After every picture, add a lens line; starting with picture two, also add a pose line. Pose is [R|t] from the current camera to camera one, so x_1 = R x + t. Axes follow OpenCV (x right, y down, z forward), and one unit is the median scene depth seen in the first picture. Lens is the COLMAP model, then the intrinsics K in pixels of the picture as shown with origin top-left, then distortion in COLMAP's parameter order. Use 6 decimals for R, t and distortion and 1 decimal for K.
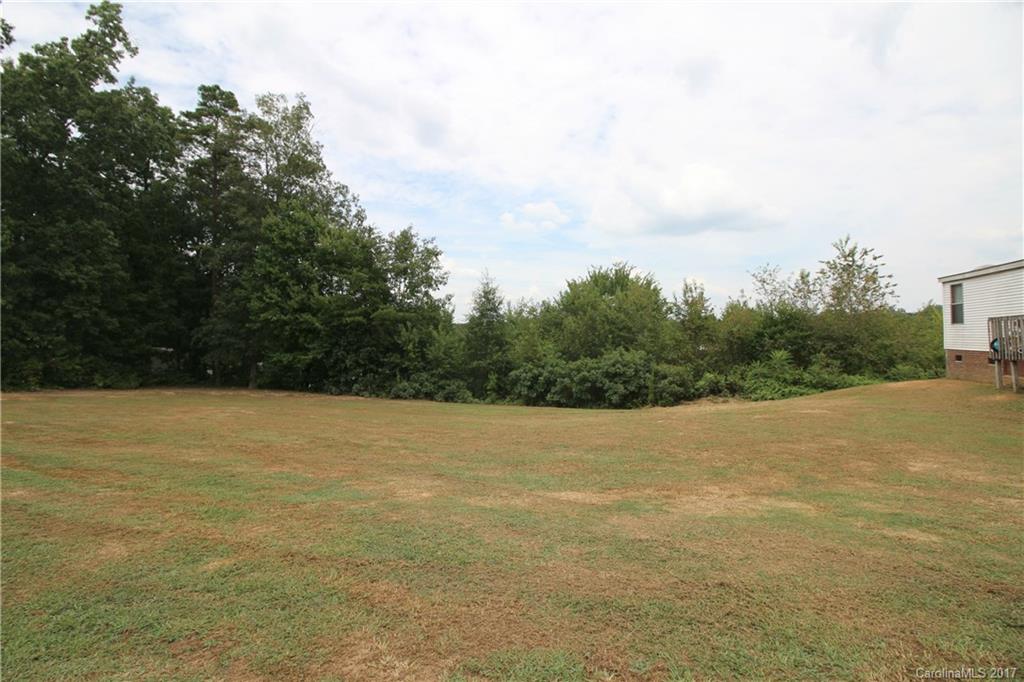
lens RADIAL K [[474.3, 0, 507.5], [0, 474.3, 337.4], [0, 0, 1]] dist [0.002357, -0.013596]
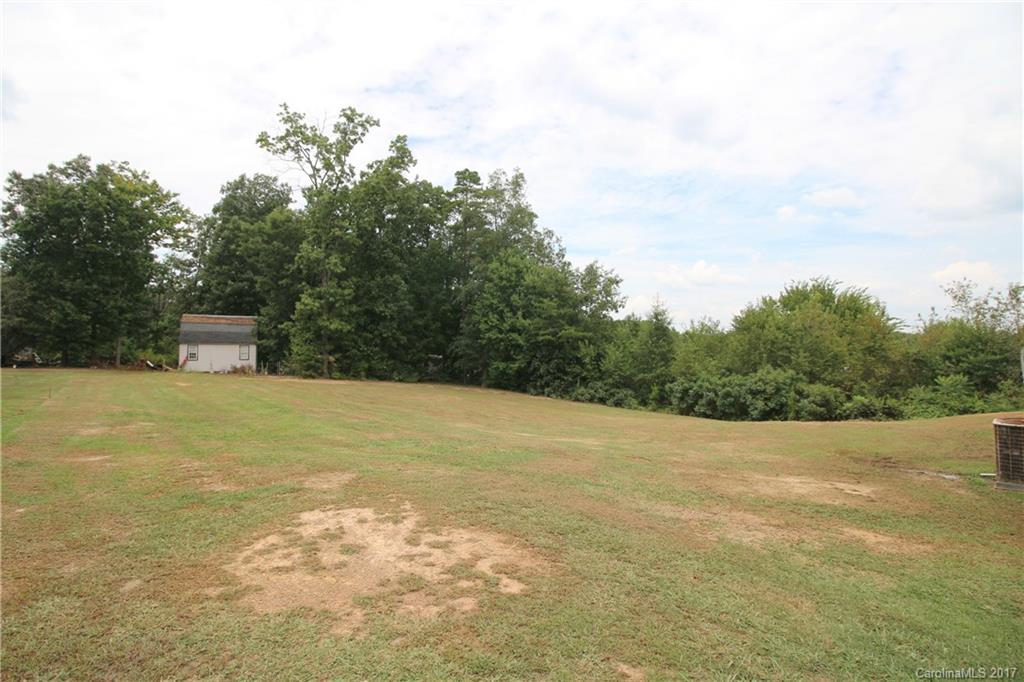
lens RADIAL K [[474.3, 0, 507.5], [0, 474.3, 337.4], [0, 0, 1]] dist [0.002357, -0.013596]
pose [[0.869398, 0.004118, -0.494094, 0.223154], [-0.015713, 0.999690, -0.019317, -0.012032], [0.493862, 0.024558, 0.869194, -0.179257]]
